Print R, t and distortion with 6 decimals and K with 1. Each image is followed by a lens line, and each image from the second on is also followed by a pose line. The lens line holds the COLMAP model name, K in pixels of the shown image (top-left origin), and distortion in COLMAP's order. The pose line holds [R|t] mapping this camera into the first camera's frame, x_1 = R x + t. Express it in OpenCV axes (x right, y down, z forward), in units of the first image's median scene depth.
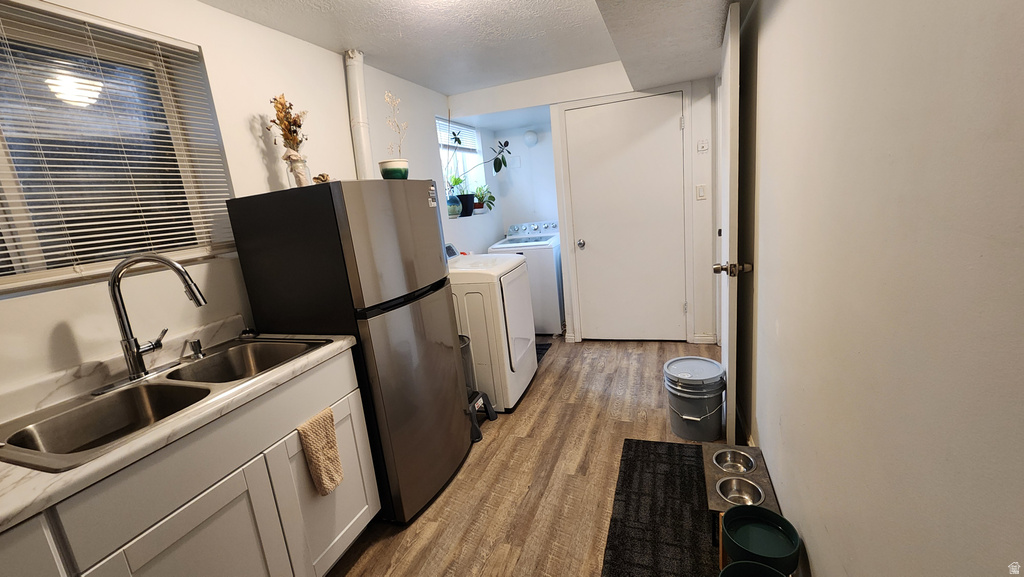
lens RADIAL K [[424.4, 0, 515.1], [0, 424.4, 285.0], [0, 0, 1]] dist [-0.002880, 0.000697]
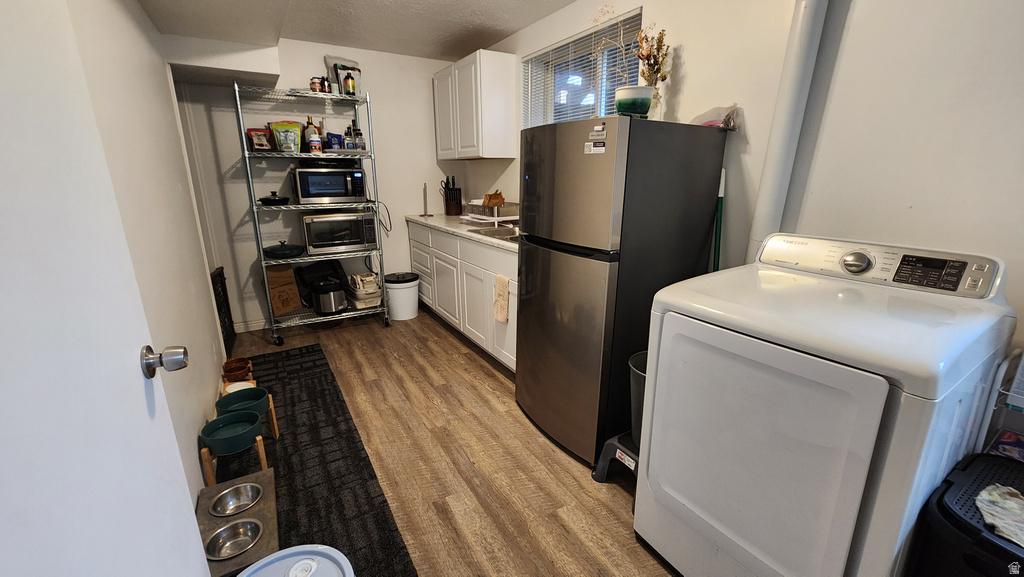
lens RADIAL K [[424.4, 0, 515.1], [0, 424.4, 285.0], [0, 0, 1]] dist [-0.002880, 0.000697]
pose [[-0.628280, 0.300439, -0.717636, 0.554254], [-0.093172, 0.886730, 0.452802, -0.329772], [0.772388, 0.351350, -0.529122, 1.479457]]
